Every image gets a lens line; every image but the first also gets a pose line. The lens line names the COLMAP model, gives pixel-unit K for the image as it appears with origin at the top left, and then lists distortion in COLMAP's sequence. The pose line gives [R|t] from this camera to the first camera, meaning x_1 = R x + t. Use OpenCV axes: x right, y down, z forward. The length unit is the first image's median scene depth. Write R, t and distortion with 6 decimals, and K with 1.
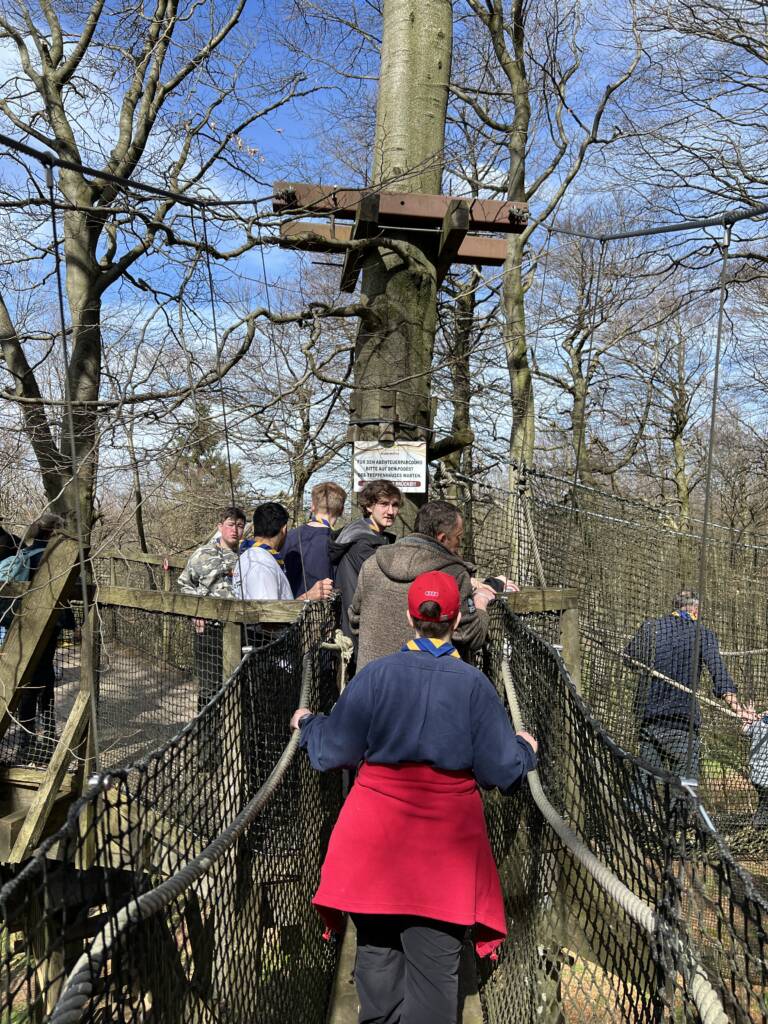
lens RADIAL K [[774.2, 0, 382.8], [0, 774.2, 511.3], [0, 0, 1]] dist [-0.002422, -0.000306]
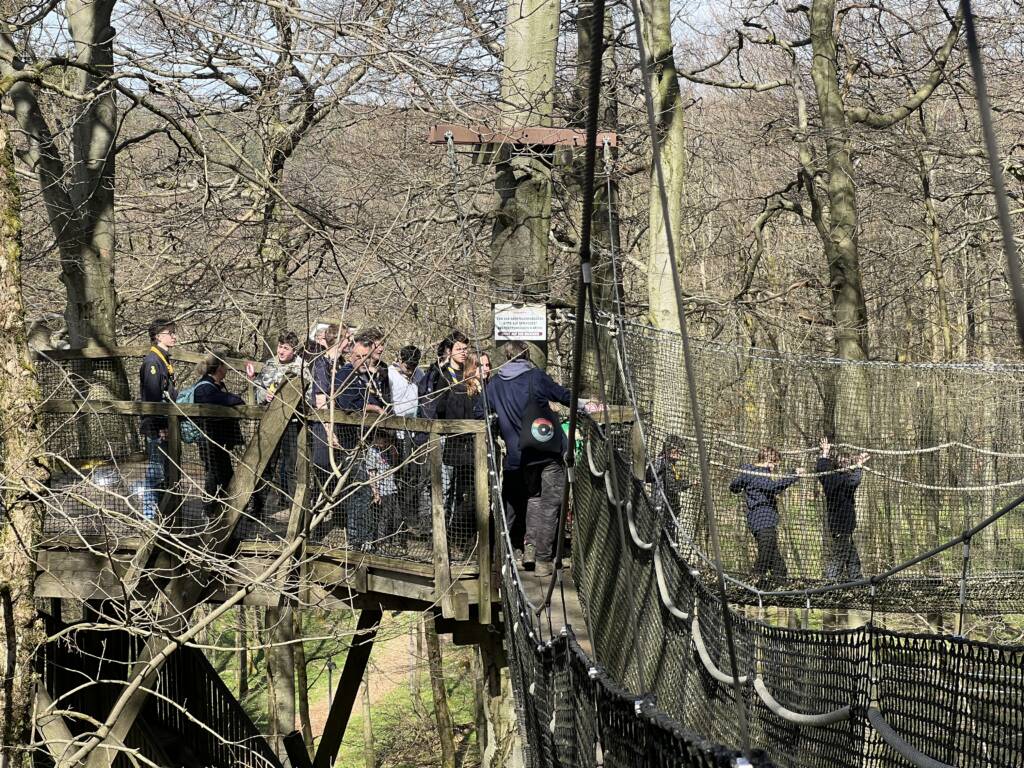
lens RADIAL K [[2326.8, 0, 512.1], [0, 2326.8, 384.0], [0, 0, 1]] dist [0.015995, 0.000000]
pose [[0.998069, -0.022488, 0.057894, -0.252318], [0.014774, 0.991354, 0.130382, -0.495089], [-0.060325, -0.129275, 0.989772, -3.189910]]
